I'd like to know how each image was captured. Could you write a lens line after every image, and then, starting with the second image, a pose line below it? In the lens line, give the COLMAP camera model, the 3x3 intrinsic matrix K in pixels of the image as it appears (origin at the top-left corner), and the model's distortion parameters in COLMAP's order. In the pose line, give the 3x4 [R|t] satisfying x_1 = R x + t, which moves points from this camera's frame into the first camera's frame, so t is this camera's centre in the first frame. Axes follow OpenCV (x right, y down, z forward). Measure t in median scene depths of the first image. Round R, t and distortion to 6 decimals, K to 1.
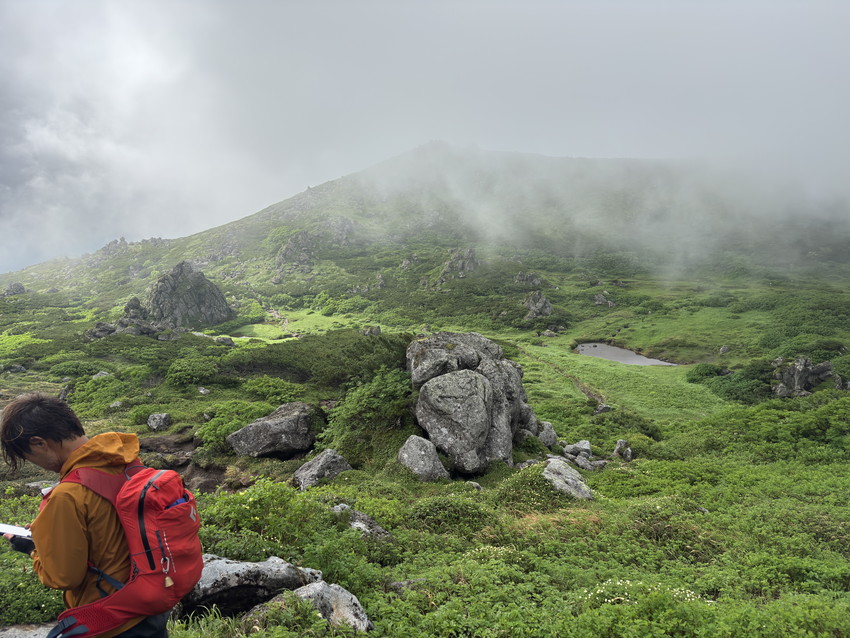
lens RADIAL K [[588.1, 0, 424.7], [0, 588.1, 318.7], [0, 0, 1]] dist [-0.002517, -0.002748]
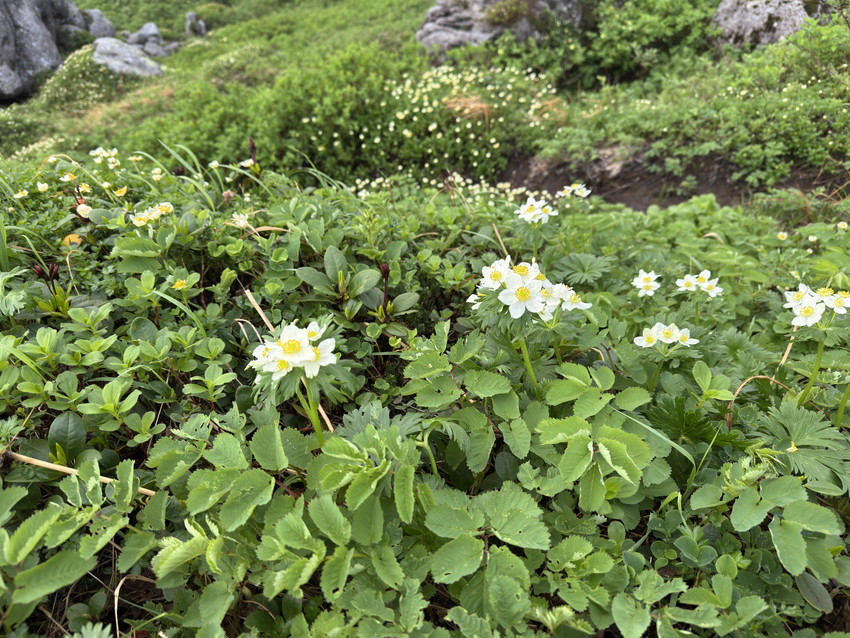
lens RADIAL K [[588.1, 0, 426.3], [0, 588.1, 318.9], [0, 0, 1]] dist [-0.002517, -0.002748]
pose [[0.789217, -0.431630, 0.436844, 0.053181], [0.091552, 0.786085, 0.611301, 0.088647], [-0.607252, -0.442455, 0.659908, 0.031949]]
